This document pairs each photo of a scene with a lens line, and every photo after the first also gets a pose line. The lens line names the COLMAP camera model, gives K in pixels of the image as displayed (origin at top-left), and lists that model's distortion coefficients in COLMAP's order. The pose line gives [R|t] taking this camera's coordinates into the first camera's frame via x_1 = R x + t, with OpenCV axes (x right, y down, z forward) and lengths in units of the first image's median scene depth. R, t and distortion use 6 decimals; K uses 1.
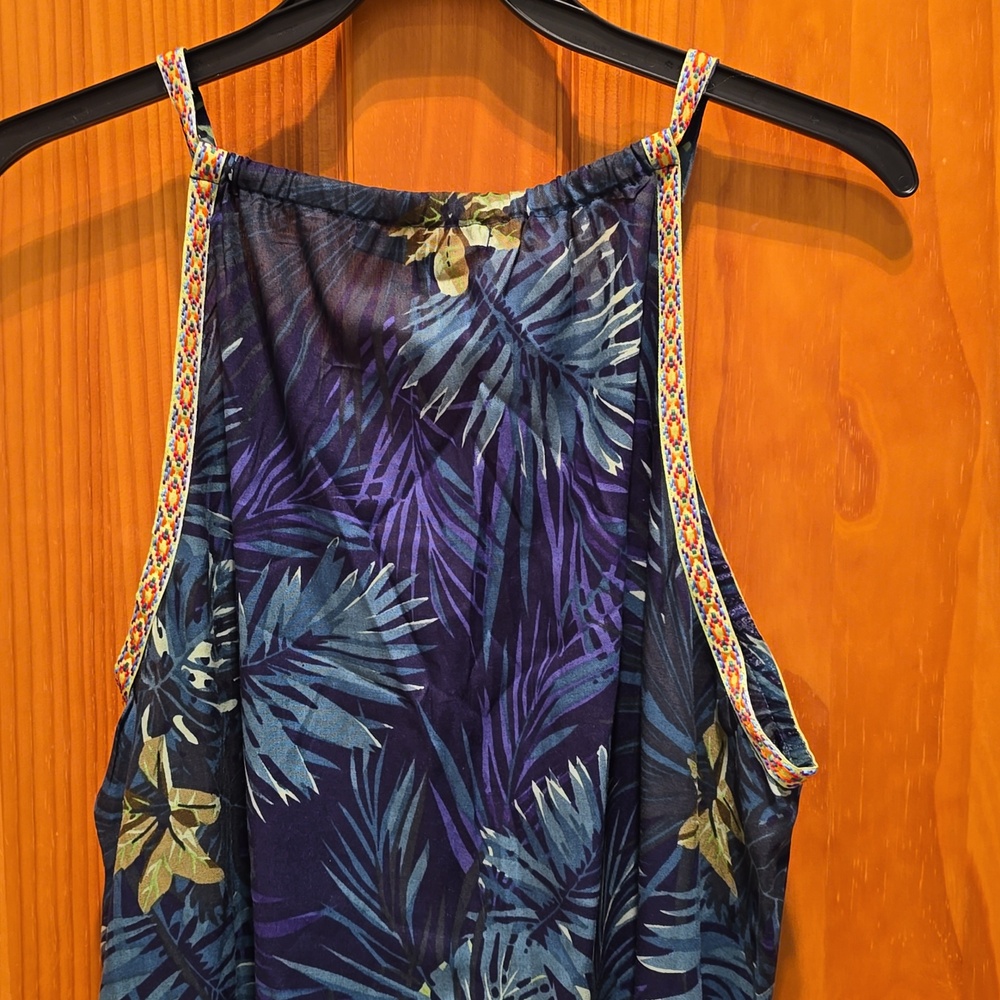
lens RADIAL K [[1380.5, 0, 502.2], [0, 1380.5, 501.7], [0, 0, 1]] dist [0.112487, 0.000000]
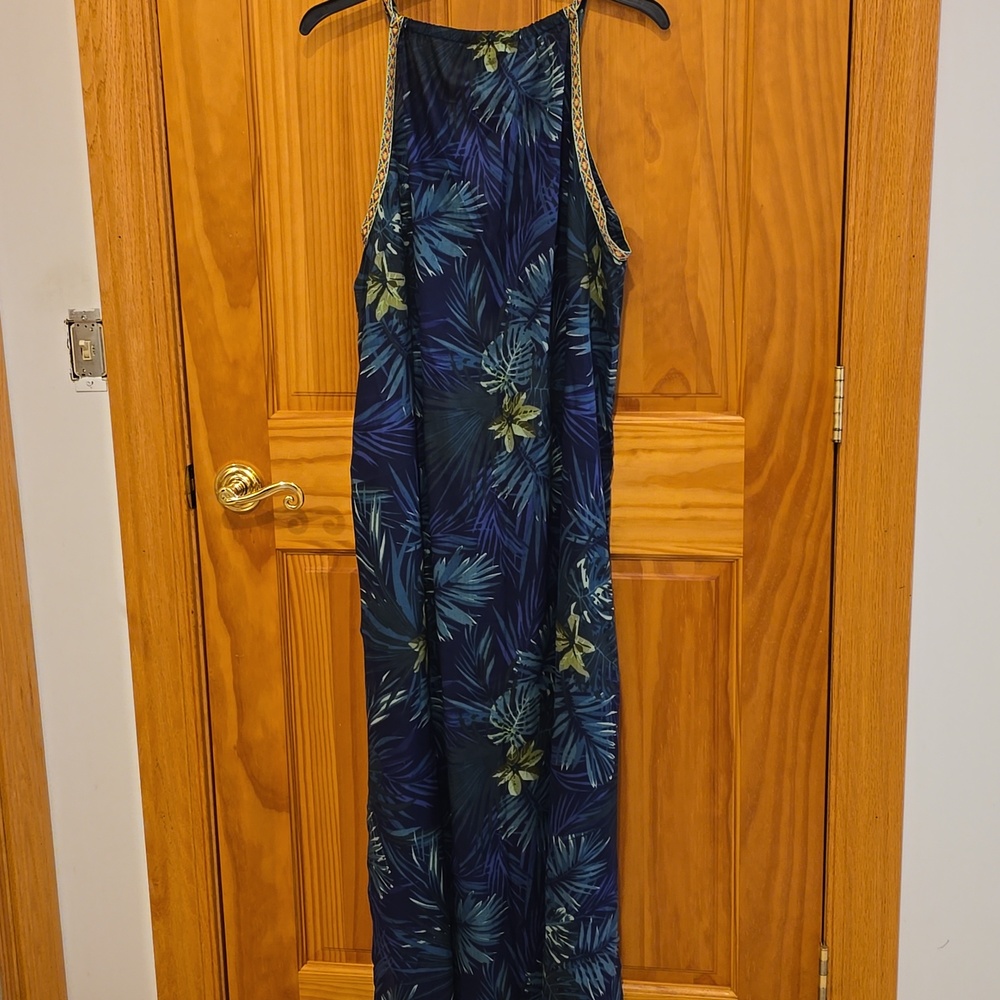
lens RADIAL K [[1380.5, 0, 497.6], [0, 1380.5, 489.9], [0, 0, 1]] dist [0.112487, 0.000000]
pose [[0.999725, -0.016290, -0.016865, 0.006481], [0.017700, 0.996035, 0.087183, 0.392021], [0.015378, -0.087457, 0.996050, -1.621516]]
